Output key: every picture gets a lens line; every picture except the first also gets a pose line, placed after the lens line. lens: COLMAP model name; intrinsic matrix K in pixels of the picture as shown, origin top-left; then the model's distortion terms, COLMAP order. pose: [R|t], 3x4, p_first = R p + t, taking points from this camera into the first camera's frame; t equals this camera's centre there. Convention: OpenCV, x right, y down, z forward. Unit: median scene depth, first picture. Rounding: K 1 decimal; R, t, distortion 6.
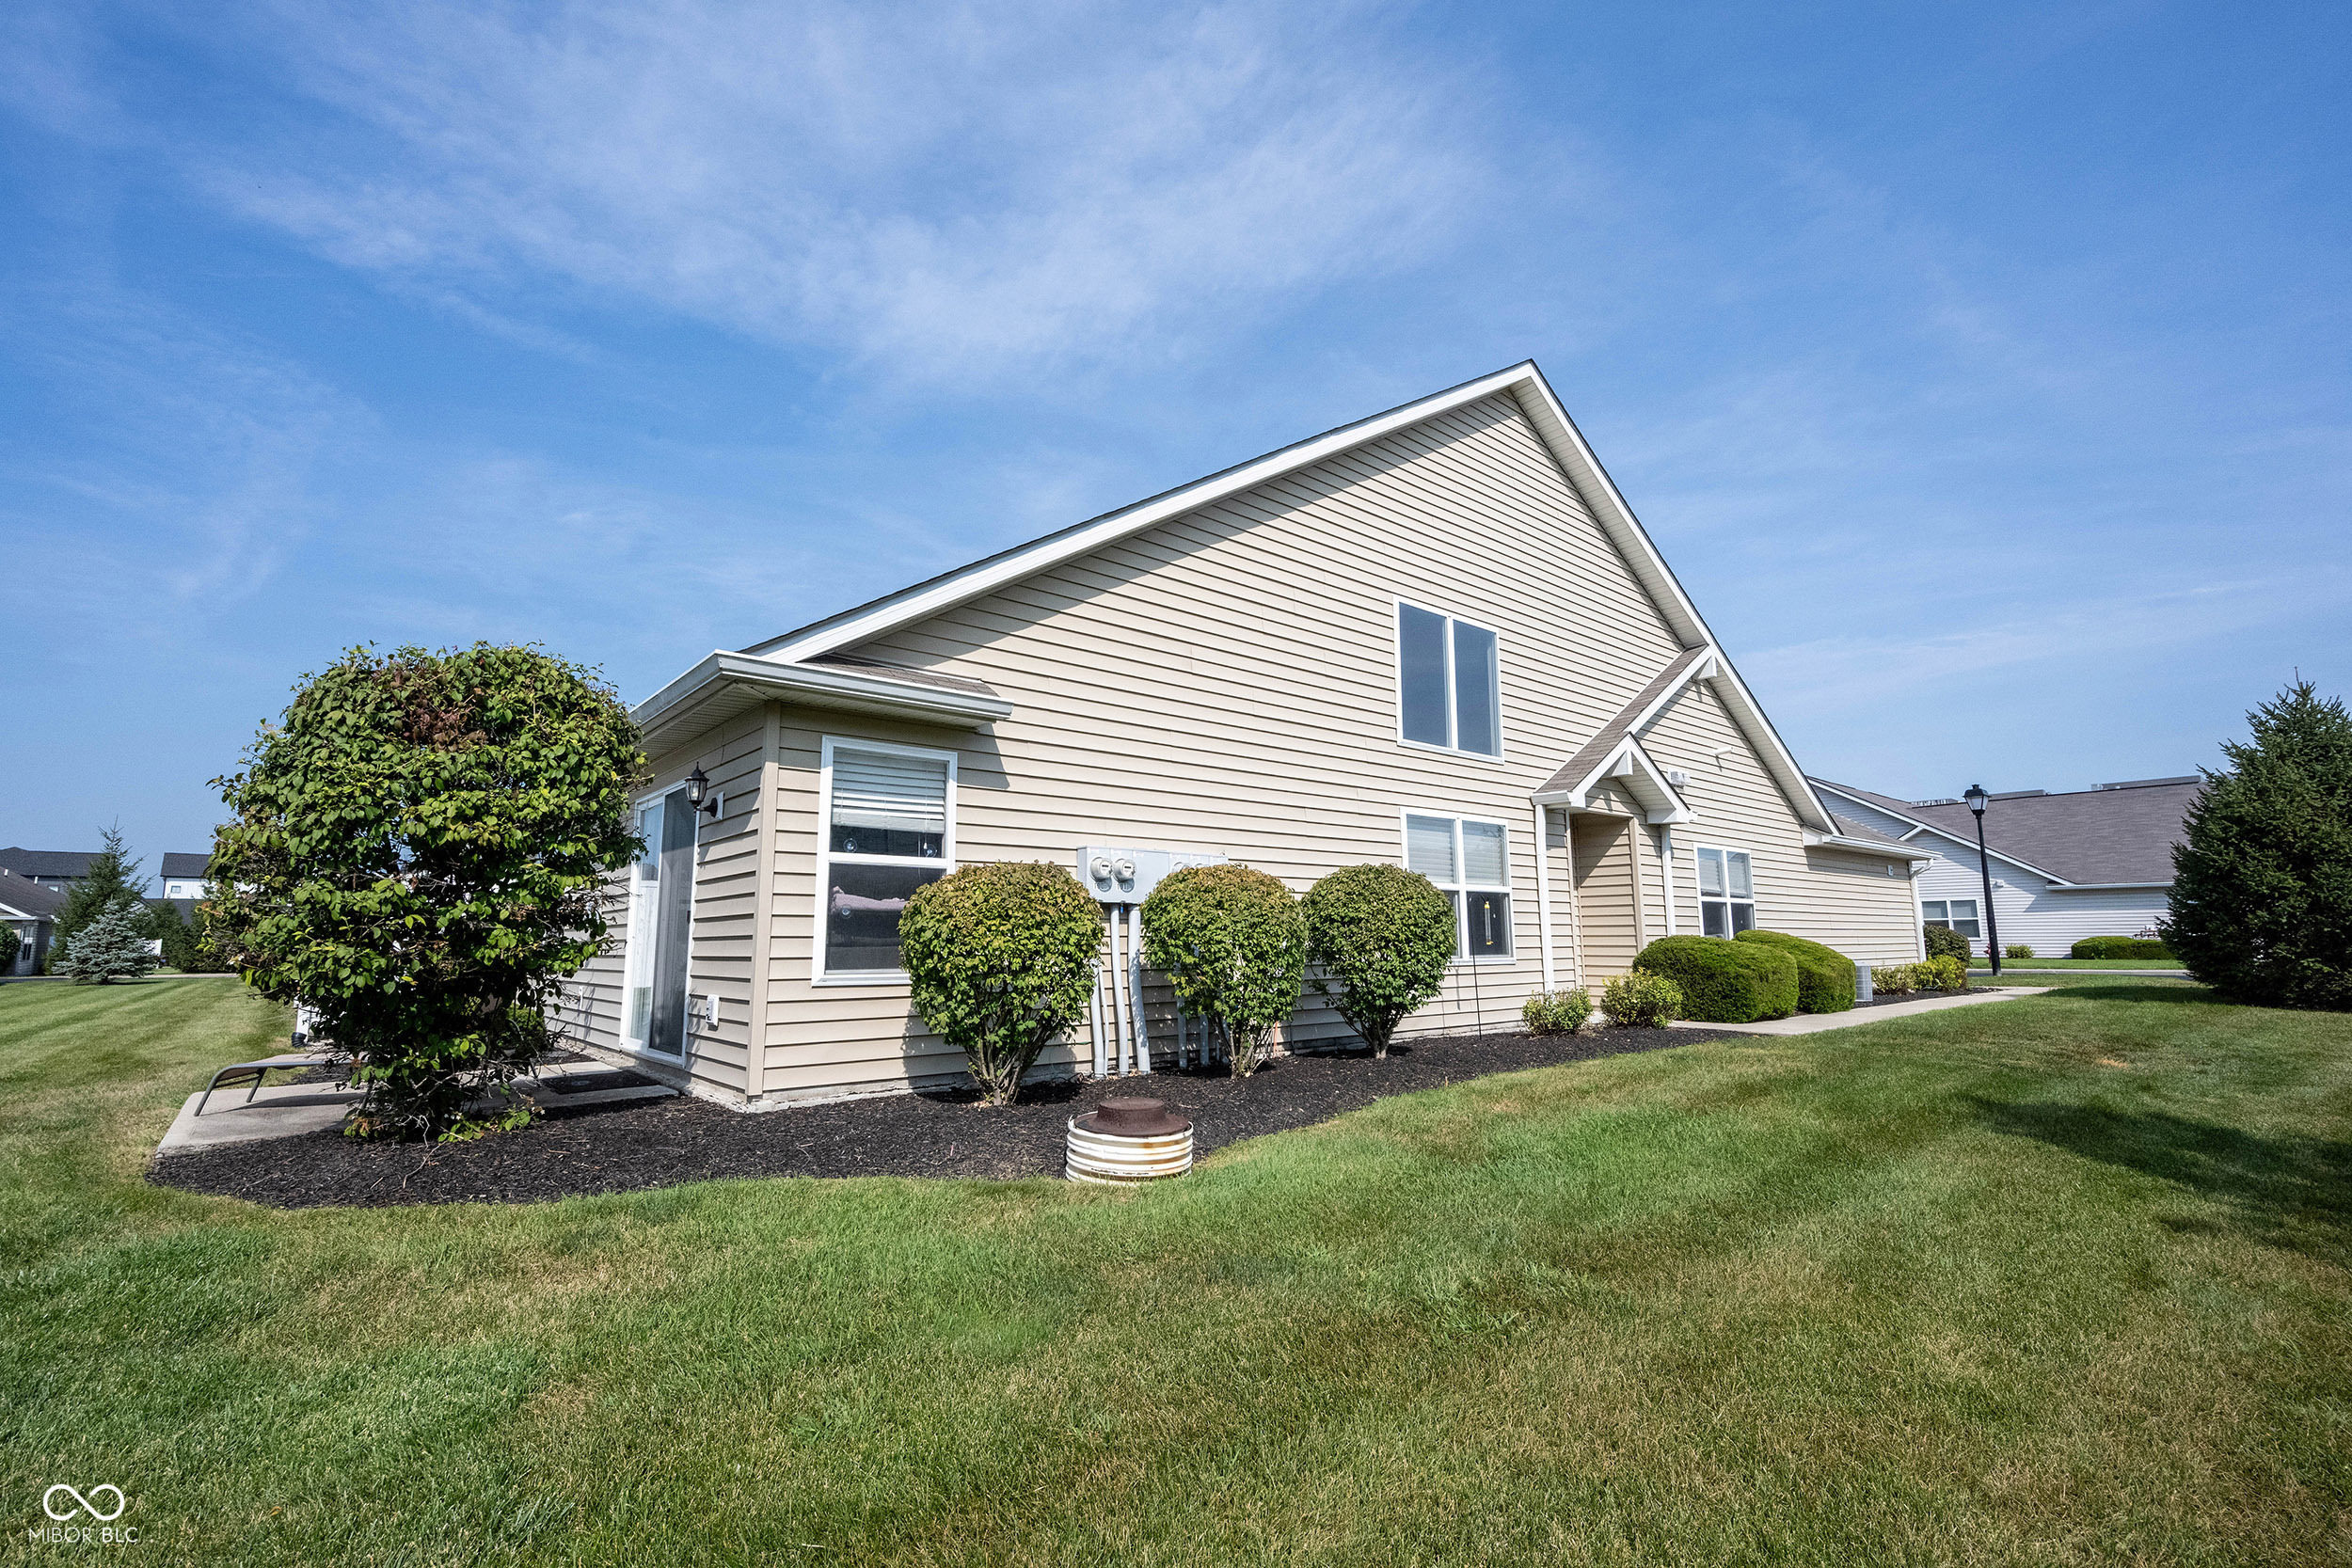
lens RADIAL K [[1050.4, 0, 1176.0], [0, 1050.4, 784.0], [0, 0, 1]] dist [-0.002210, -0.000127]
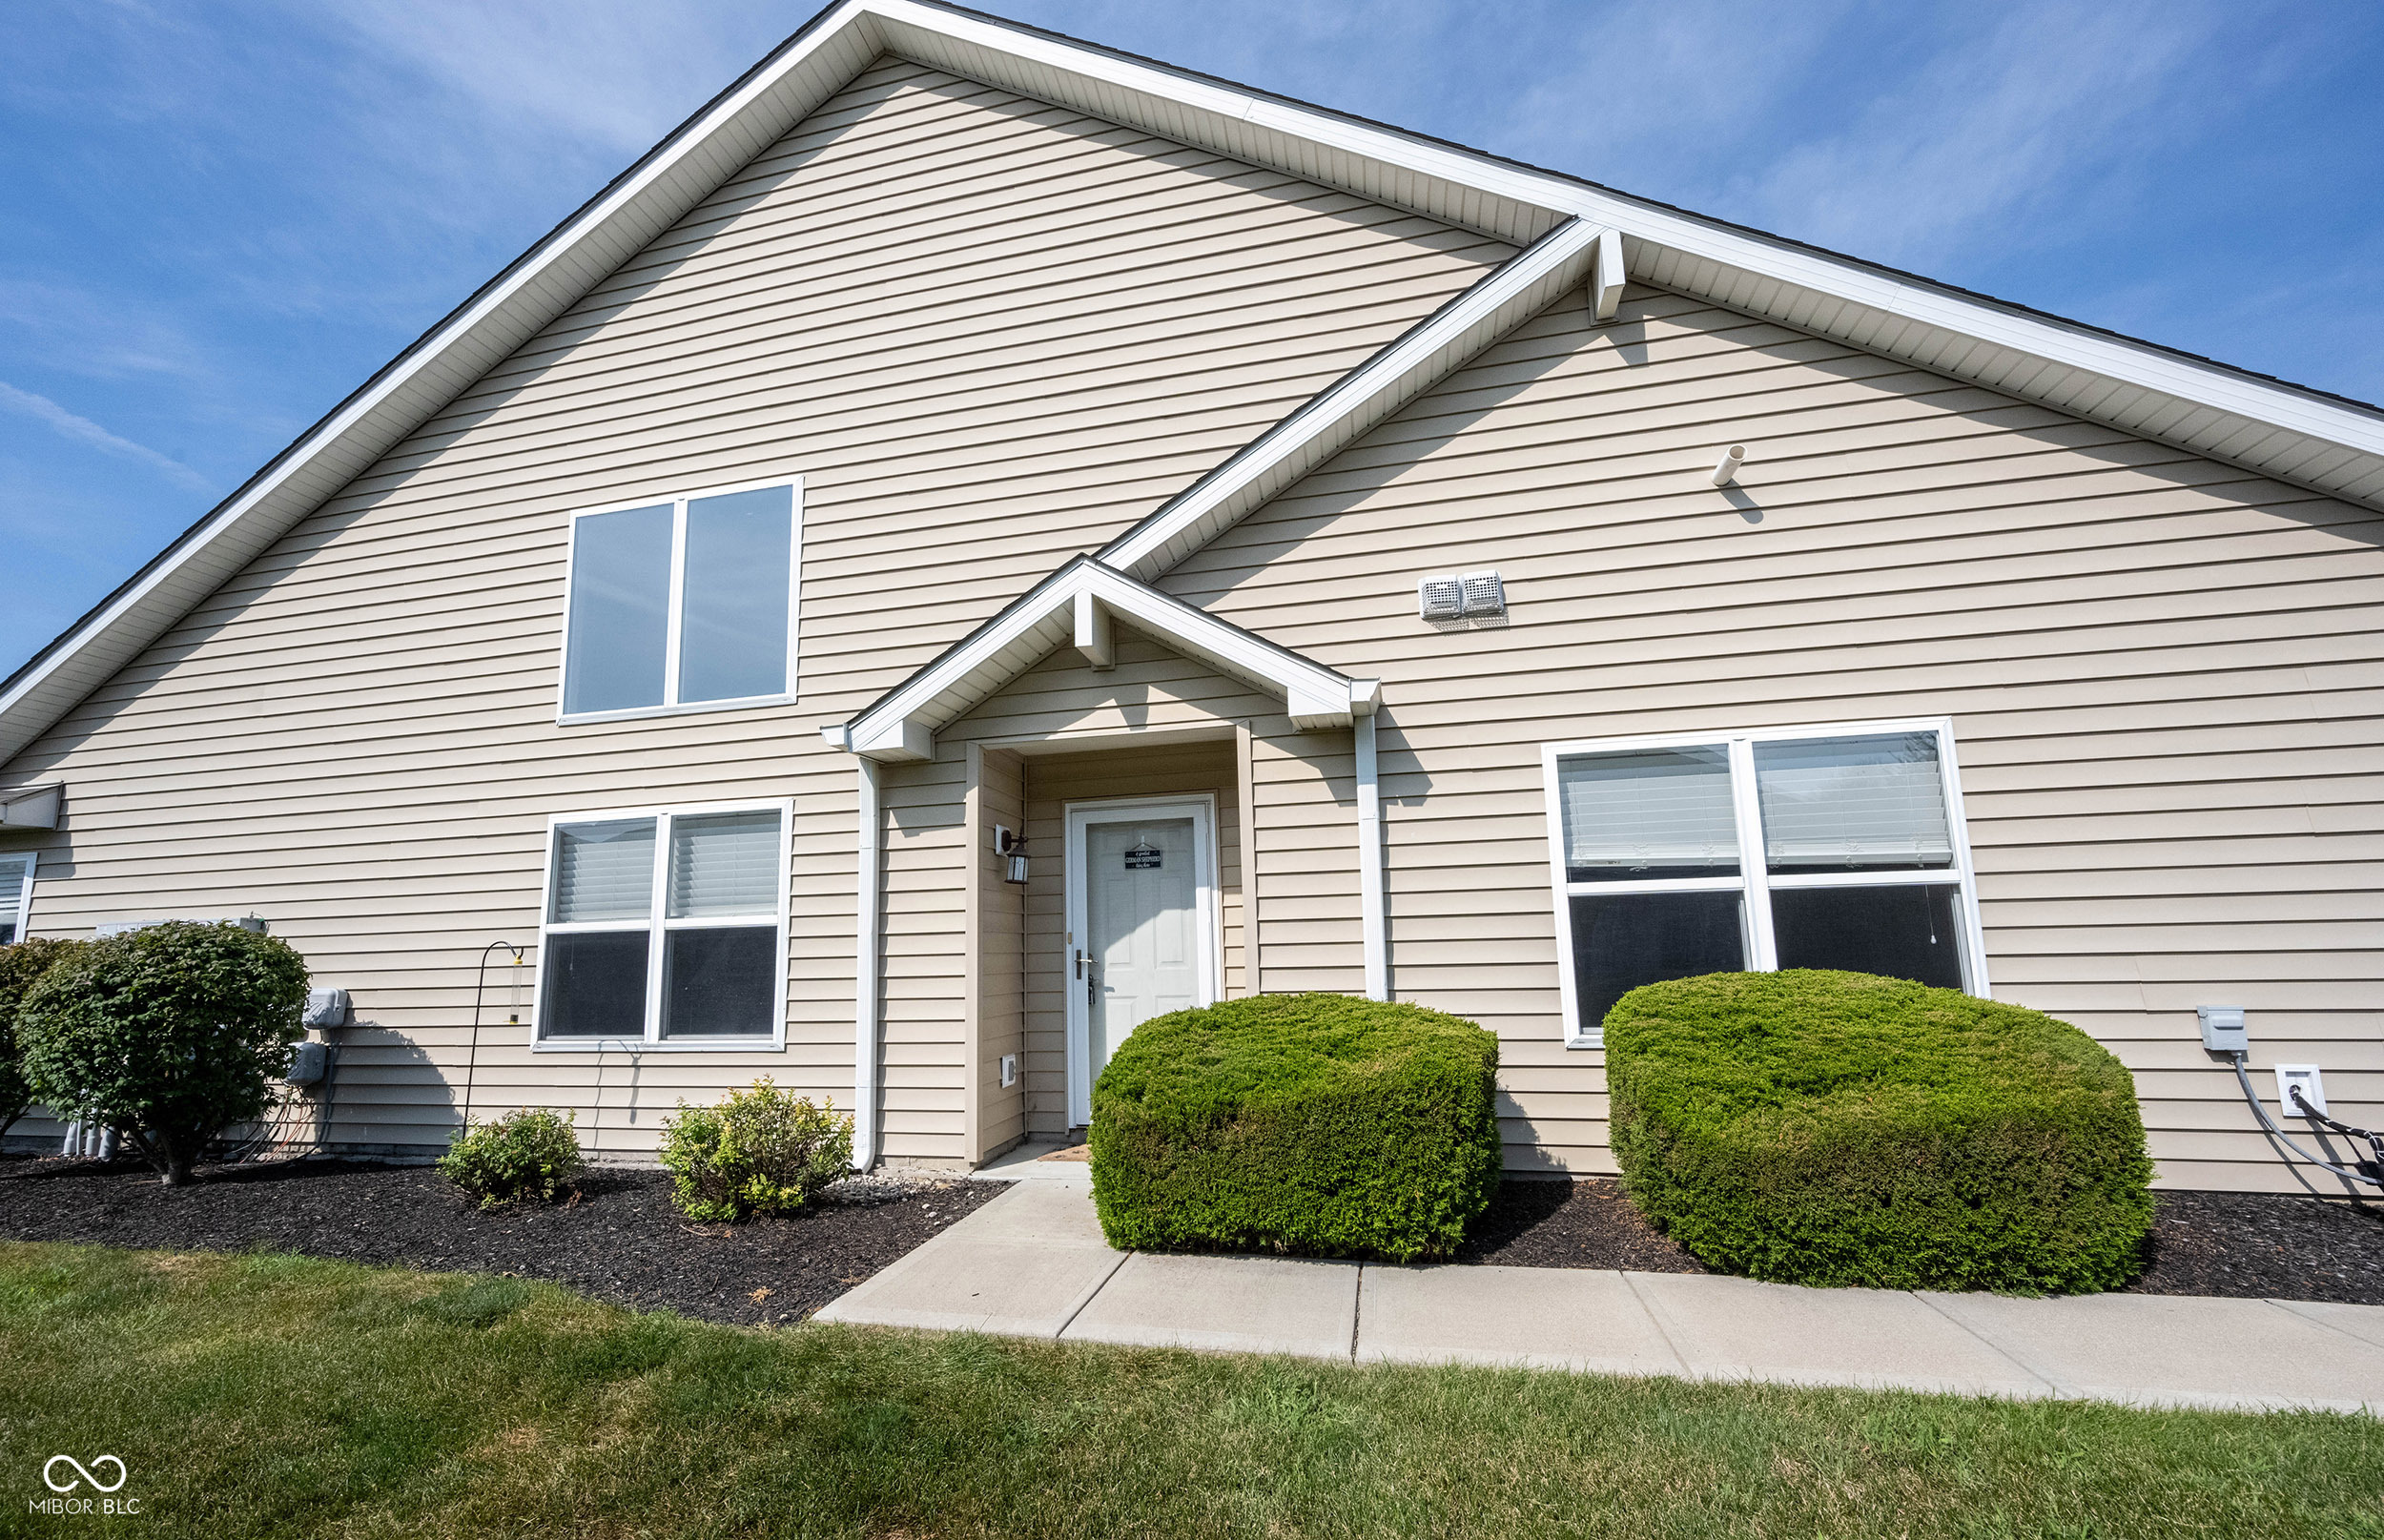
lens RADIAL K [[988.9, 0, 1192.8], [0, 988.9, 810.7], [0, 0, 1]] dist [-0.003046, -0.000444]
pose [[0.597209, -0.133593, -0.790882, 0.884495], [0.140572, 0.988203, -0.060776, 0.105970], [0.789671, -0.074880, 0.608944, 0.854162]]
